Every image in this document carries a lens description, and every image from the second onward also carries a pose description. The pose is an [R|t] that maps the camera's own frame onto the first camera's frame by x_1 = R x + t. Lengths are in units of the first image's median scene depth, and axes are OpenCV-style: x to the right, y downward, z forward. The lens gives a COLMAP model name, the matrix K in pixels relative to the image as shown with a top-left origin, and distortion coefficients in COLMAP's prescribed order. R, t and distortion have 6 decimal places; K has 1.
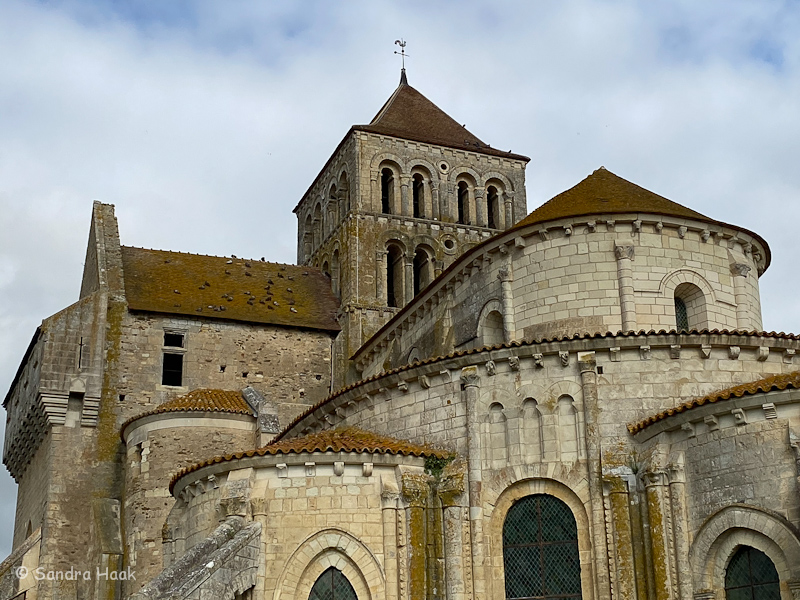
lens RADIAL K [[1397.3, 0, 398.5], [0, 1397.3, 298.8], [0, 0, 1]] dist [0.158394, 0.000000]
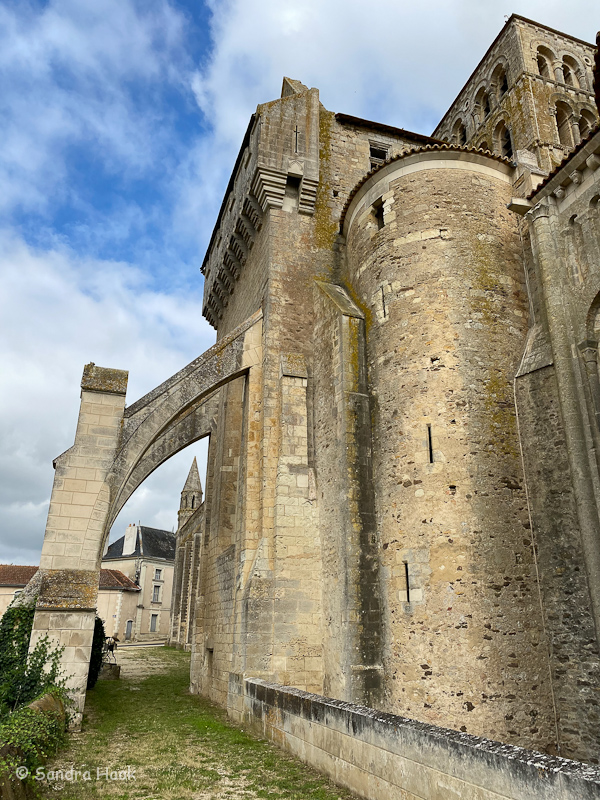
lens RADIAL K [[610.6, 0, 302.6], [0, 610.6, 402.9], [0, 0, 1]] dist [0.040552, -0.012625]
pose [[0.998802, 0.007842, -0.048296, -0.201351], [-0.008333, 0.999916, -0.009975, 0.222134], [0.048214, 0.010365, 0.998783, 0.590419]]
